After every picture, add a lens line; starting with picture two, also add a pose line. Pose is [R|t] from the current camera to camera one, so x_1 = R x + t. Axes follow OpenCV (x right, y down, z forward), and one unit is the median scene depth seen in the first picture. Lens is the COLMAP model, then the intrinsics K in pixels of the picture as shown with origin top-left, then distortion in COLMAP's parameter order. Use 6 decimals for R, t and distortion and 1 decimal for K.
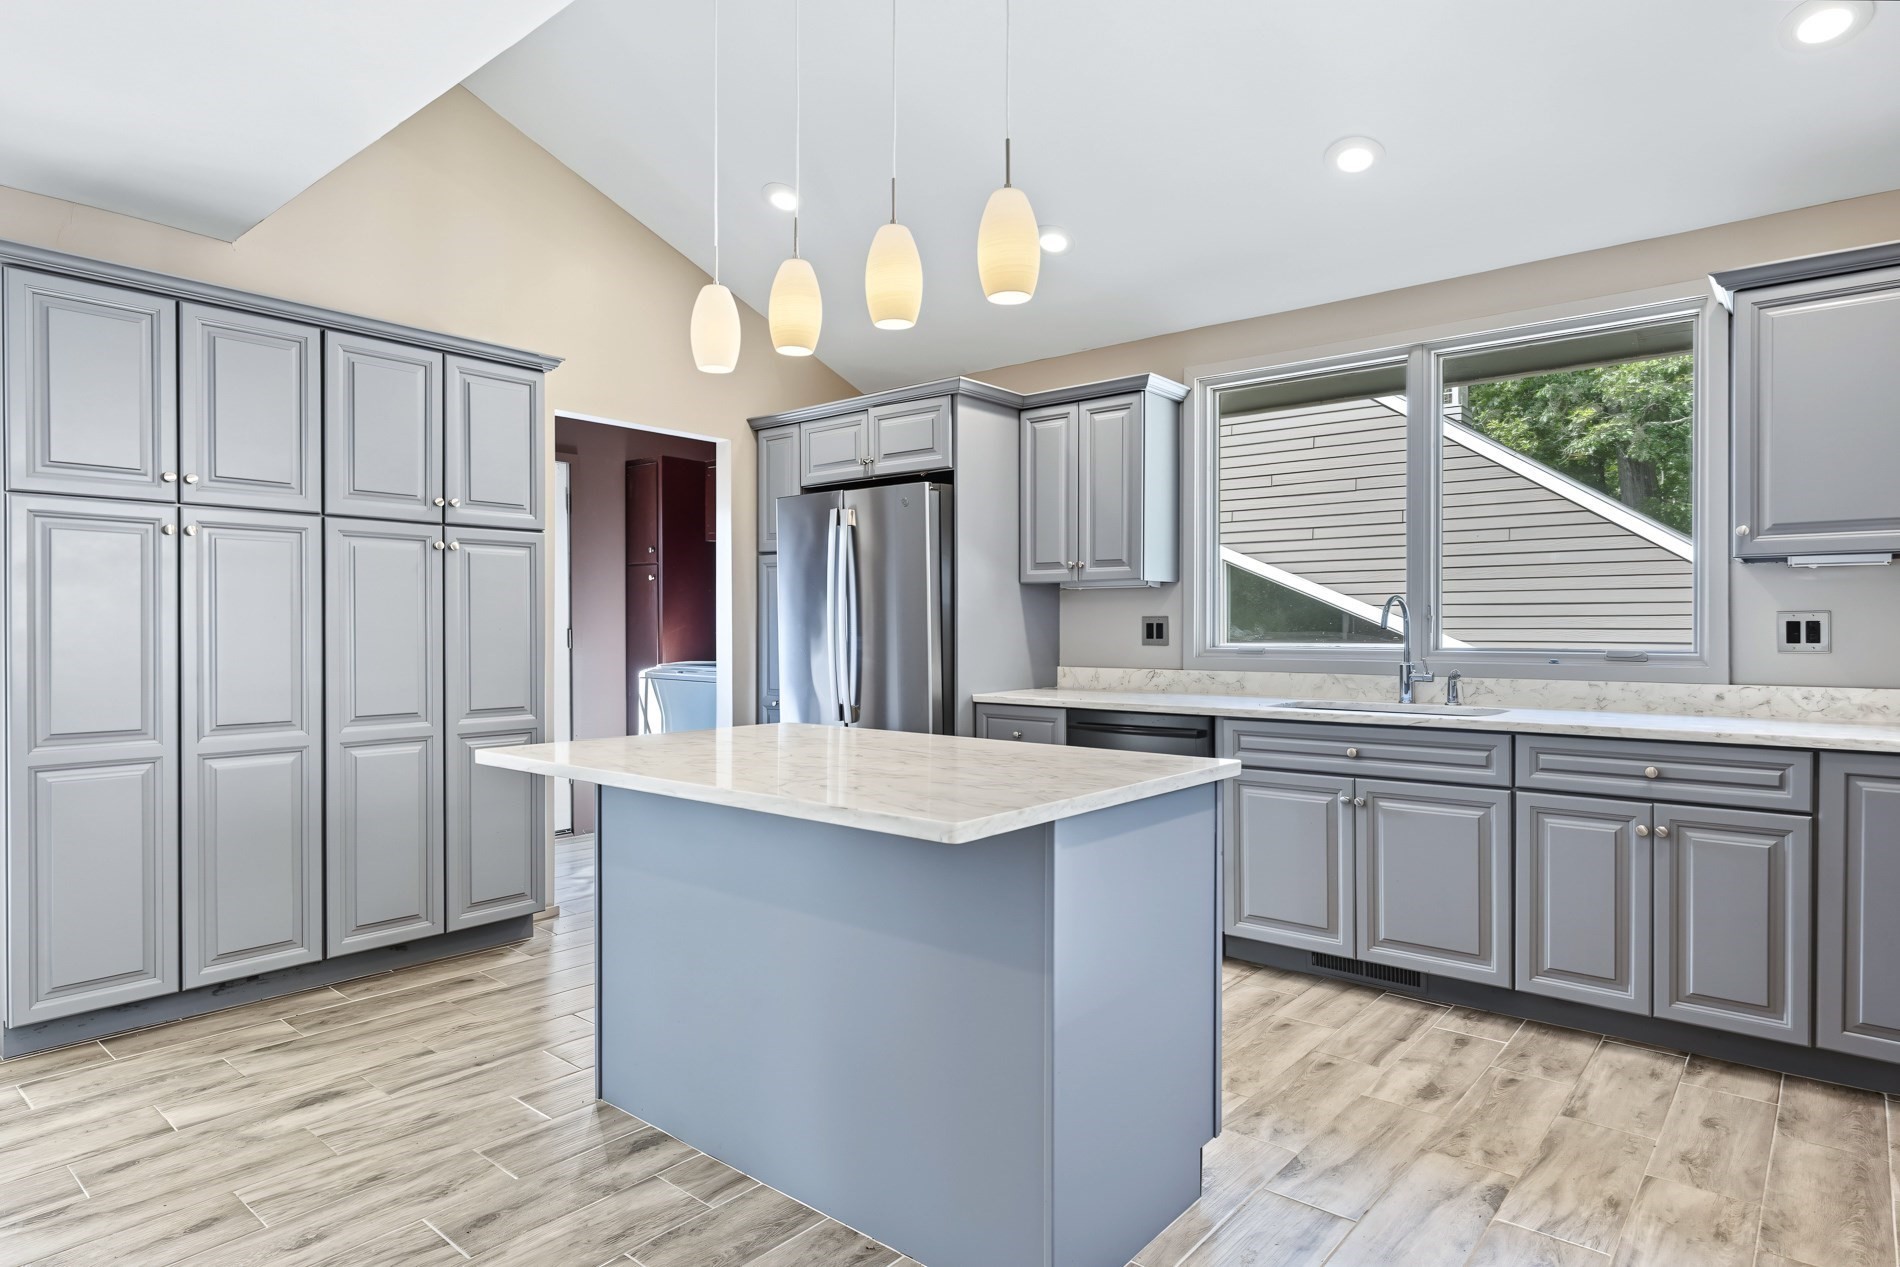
lens RADIAL K [[1057.3, 0, 943.0], [0, 1057.3, 635.3], [0, 0, 1]] dist [-0.007058, 0.000964]
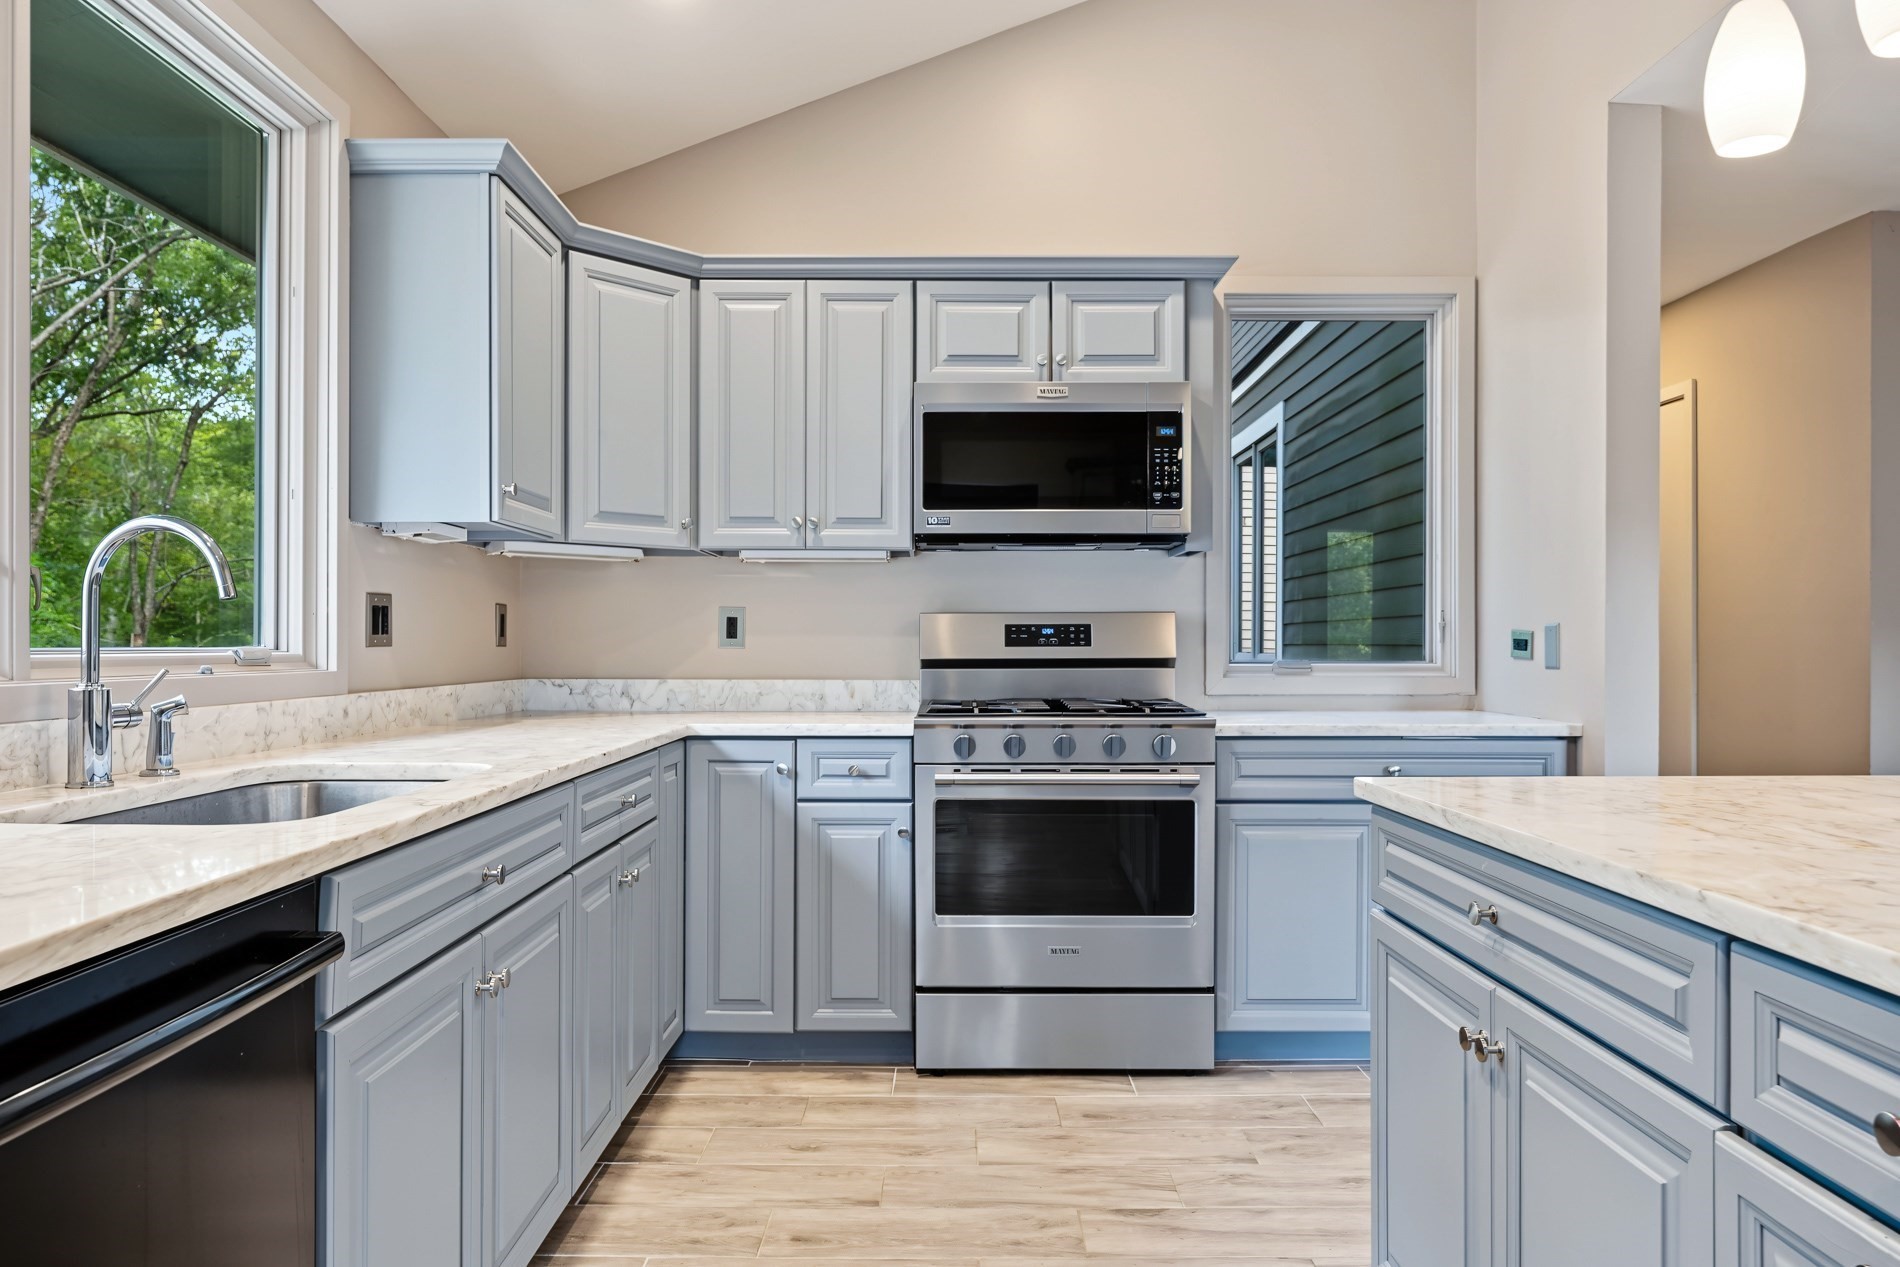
lens RADIAL K [[1270.0, 0, 950.6], [0, 1270.0, 642.3], [0, 0, 1]] dist [0.001502, -0.001384]
pose [[-0.648302, 0.000744, 0.761383, -0.137929], [0.003633, 0.999991, 0.002116, 0.011126], [-0.761375, 0.004138, -0.648299, 1.102332]]
